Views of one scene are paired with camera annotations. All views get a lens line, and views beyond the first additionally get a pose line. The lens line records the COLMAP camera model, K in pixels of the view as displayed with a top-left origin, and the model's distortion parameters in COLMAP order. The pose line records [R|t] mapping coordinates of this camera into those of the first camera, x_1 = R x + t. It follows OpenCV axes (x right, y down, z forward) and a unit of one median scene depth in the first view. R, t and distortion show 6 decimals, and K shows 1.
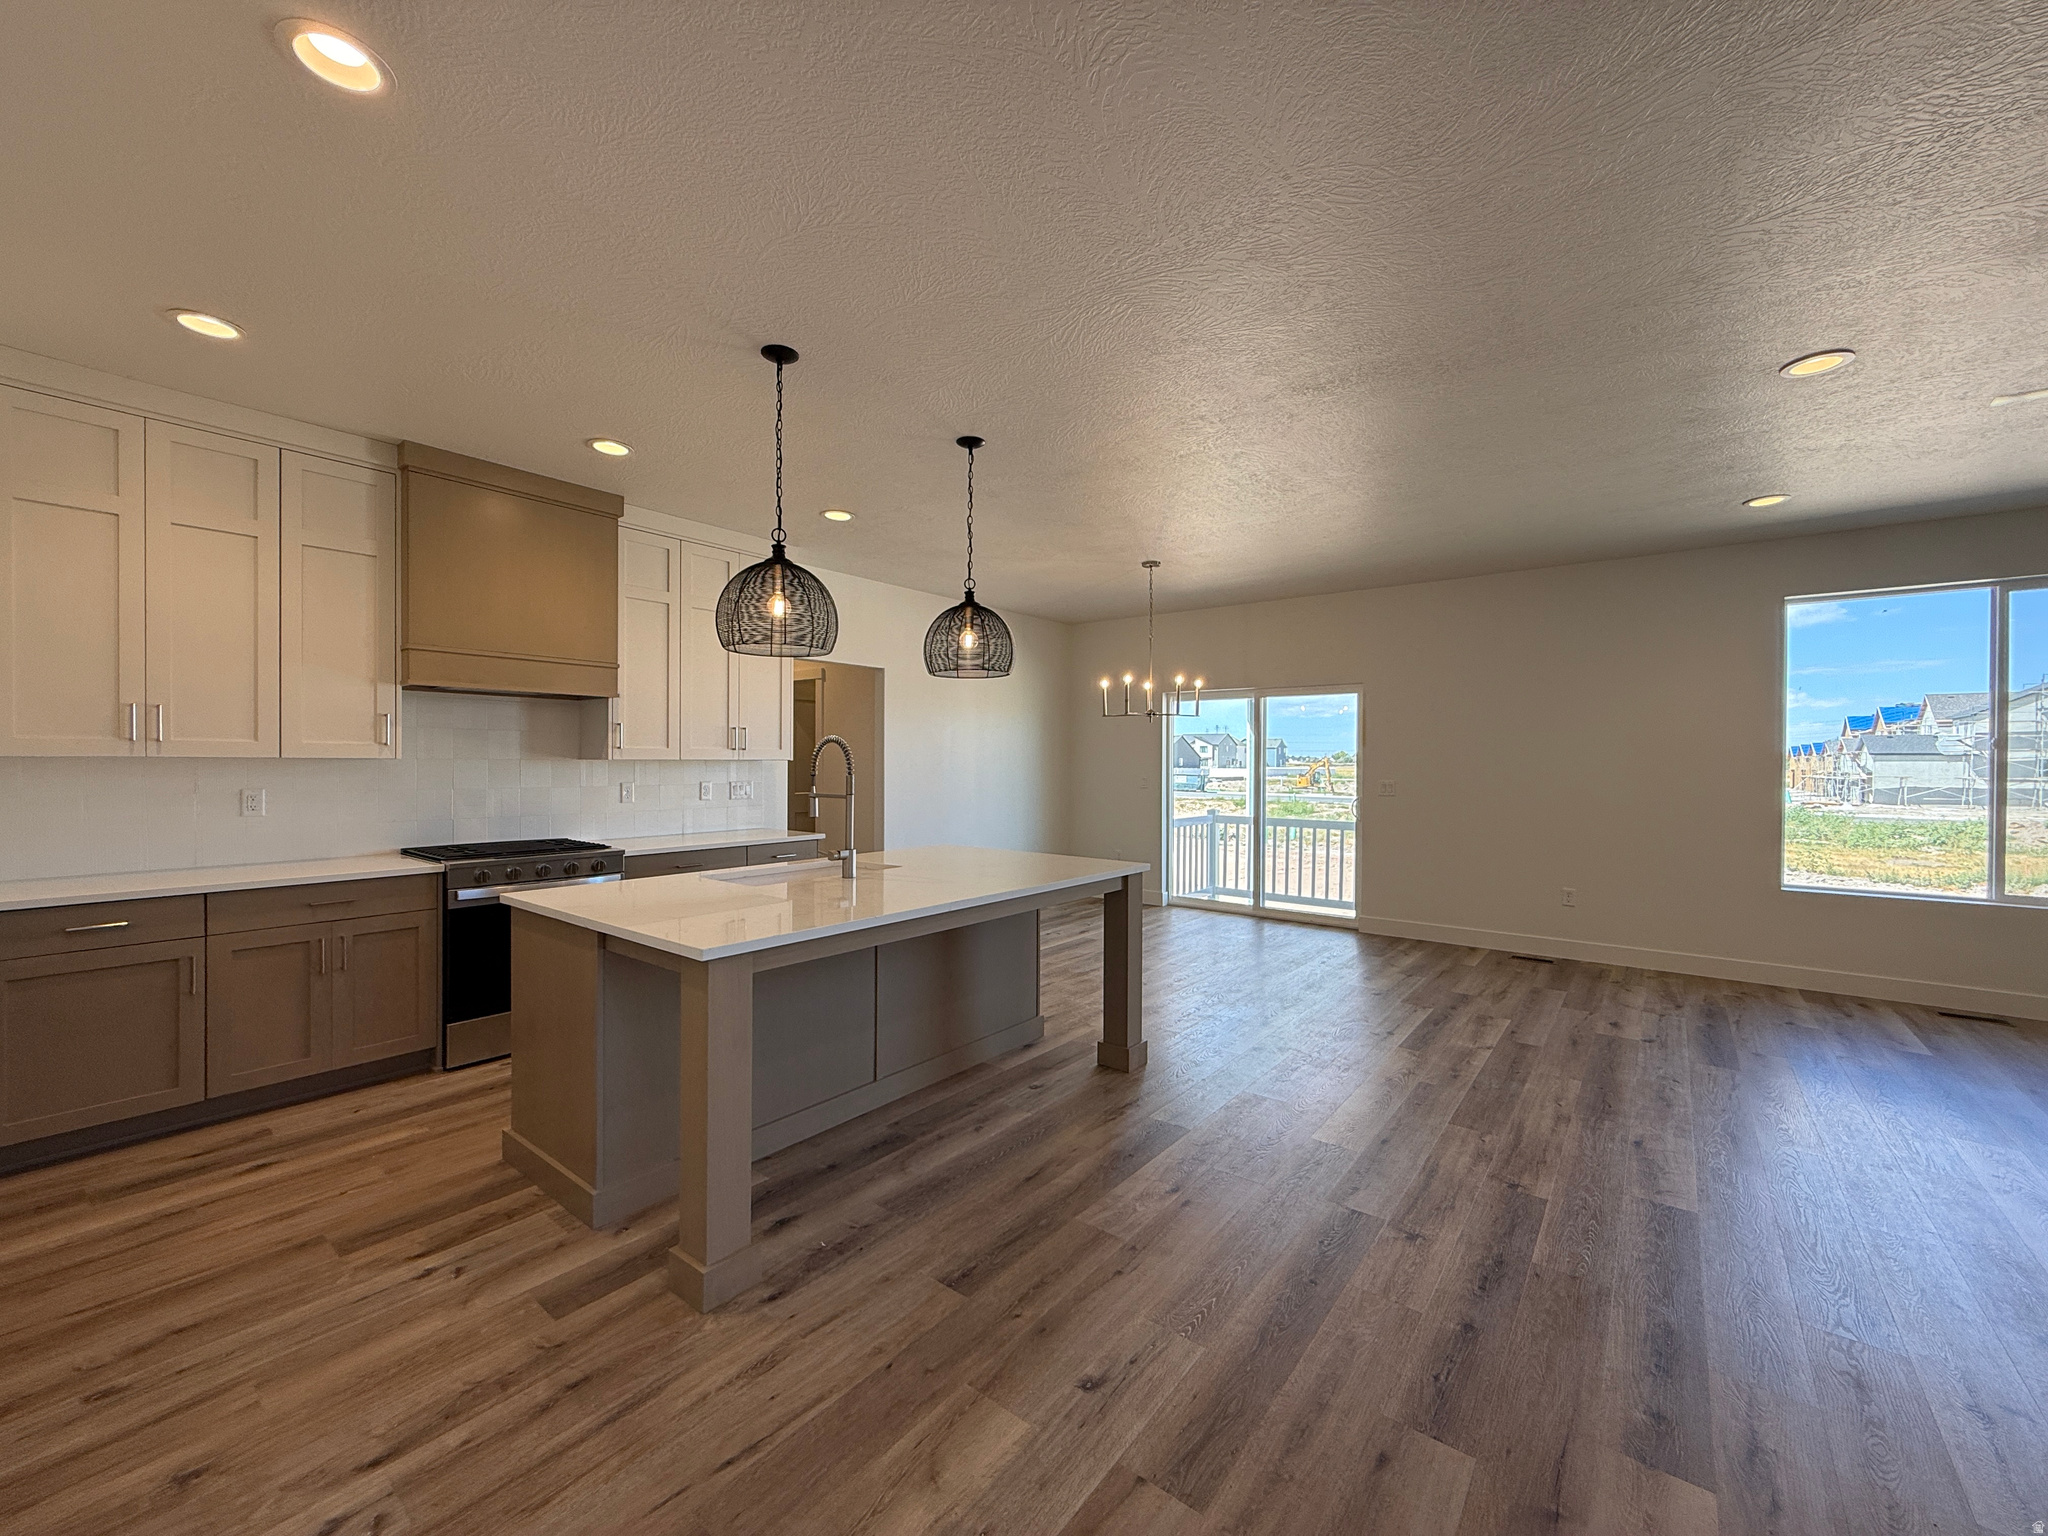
lens RADIAL K [[814.1, 0, 1019.6], [0, 814.1, 771.4], [0, 0, 1]] dist [-0.000238, -0.000080]
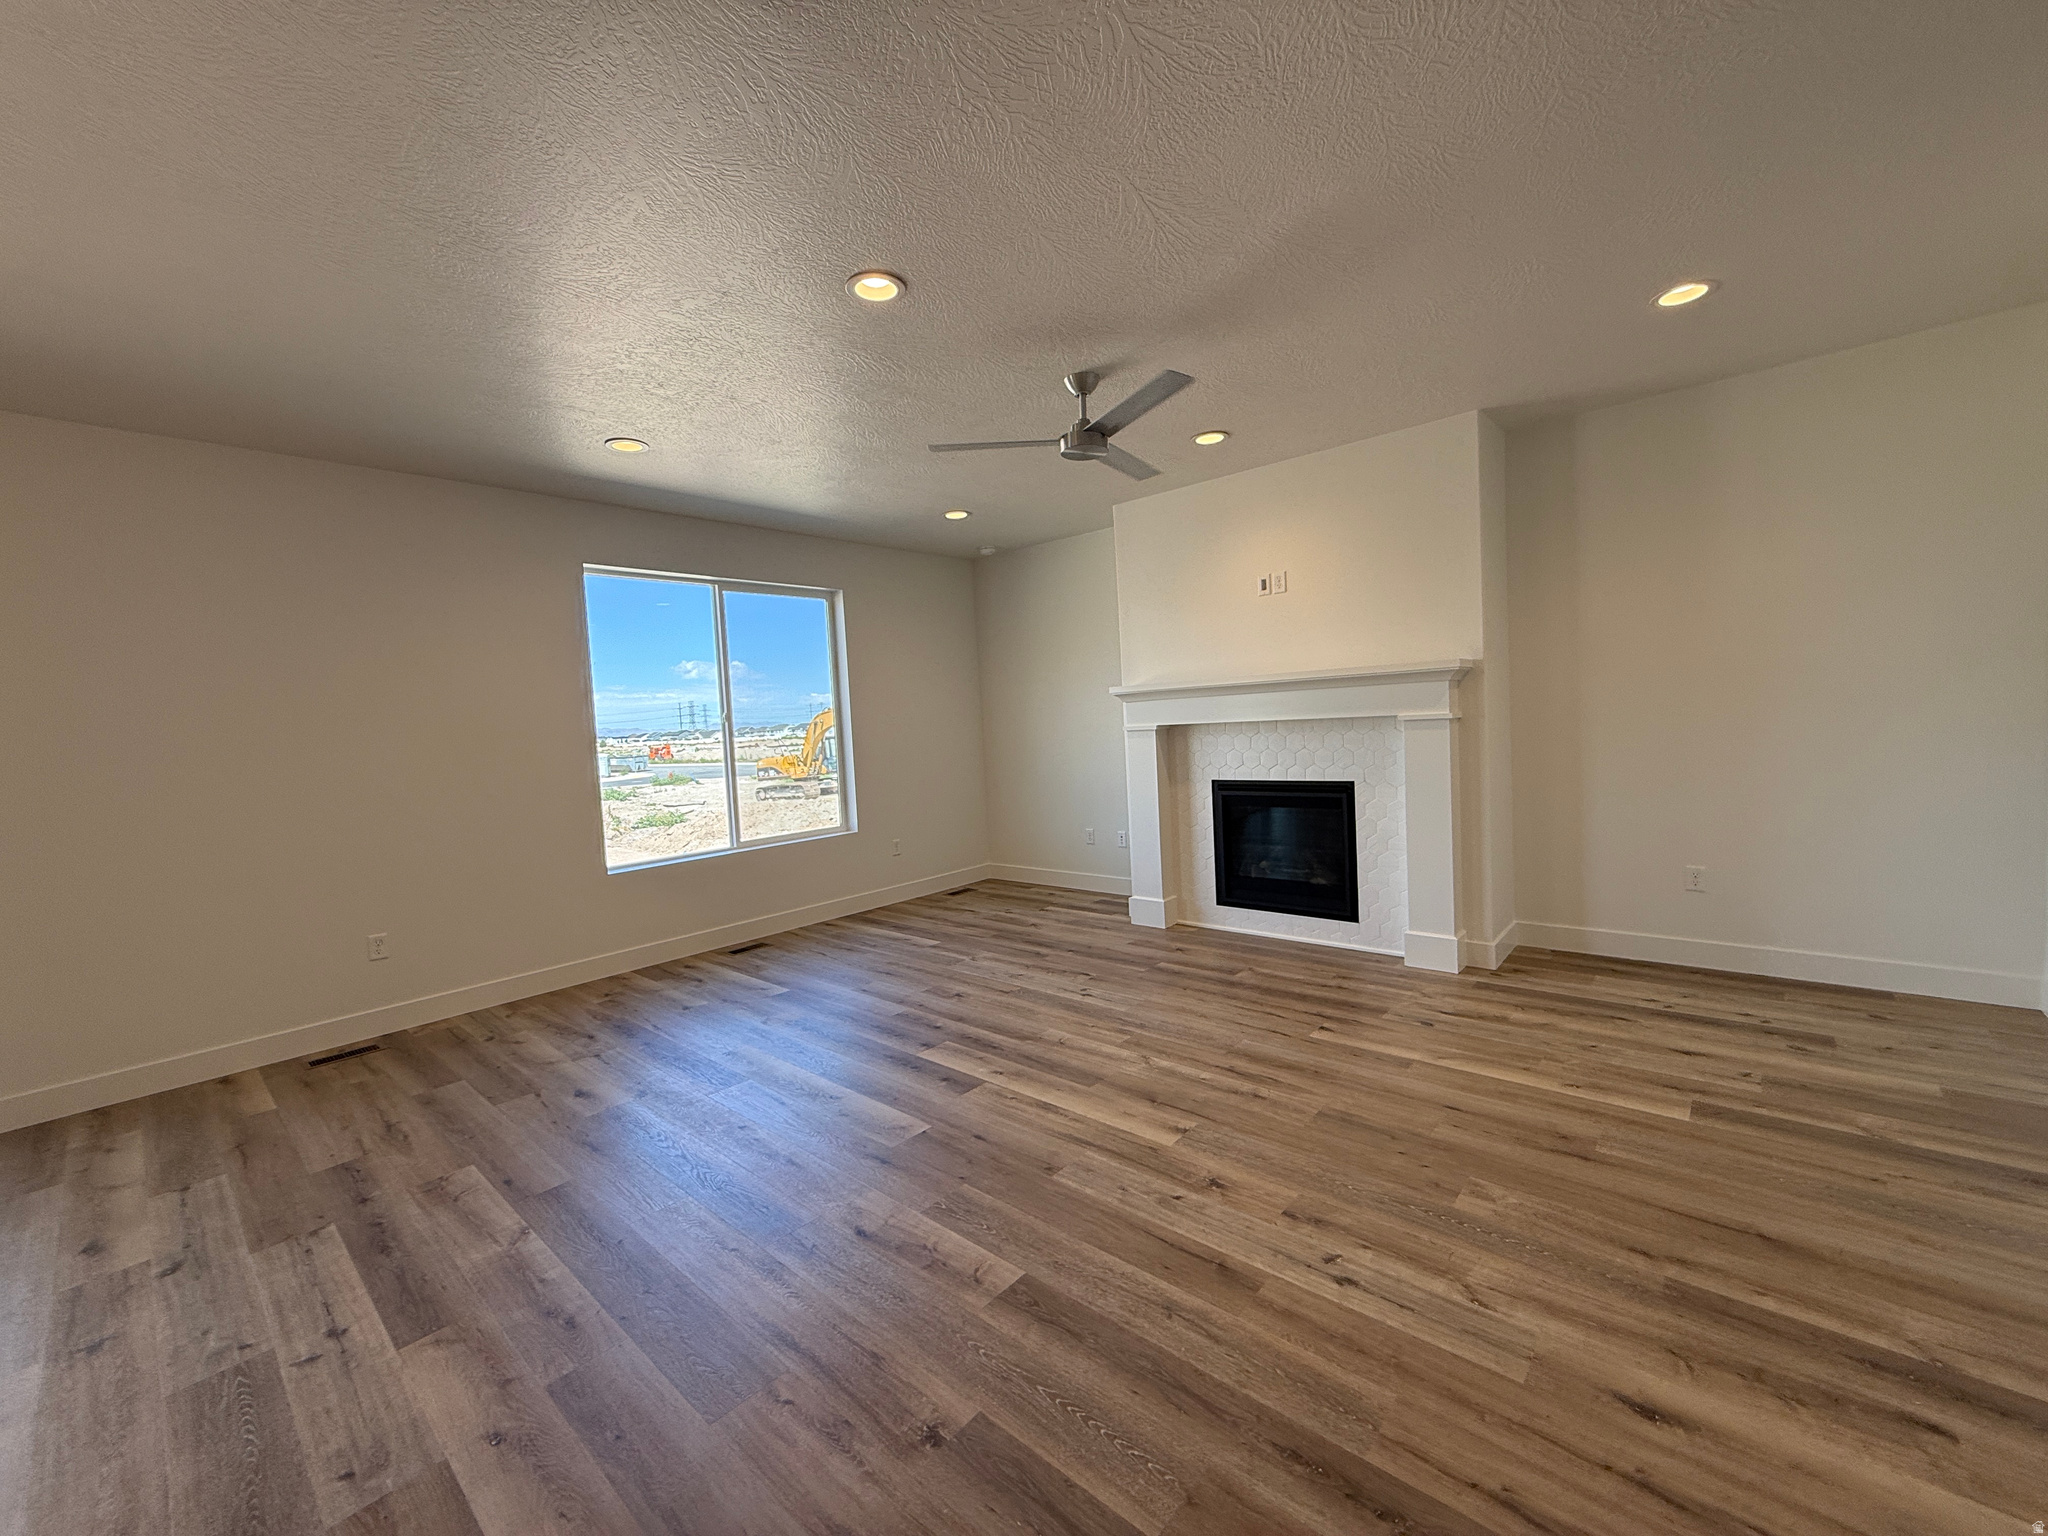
lens RADIAL K [[814.1, 0, 1023.8], [0, 814.1, 773.7], [0, 0, 1]] dist [-0.000238, -0.000080]
pose [[0.049924, -0.073219, 0.996066, 0.030411], [0.057678, 0.995856, 0.070312, -0.013608], [-0.997086, 0.053941, 0.053940, 0.599628]]
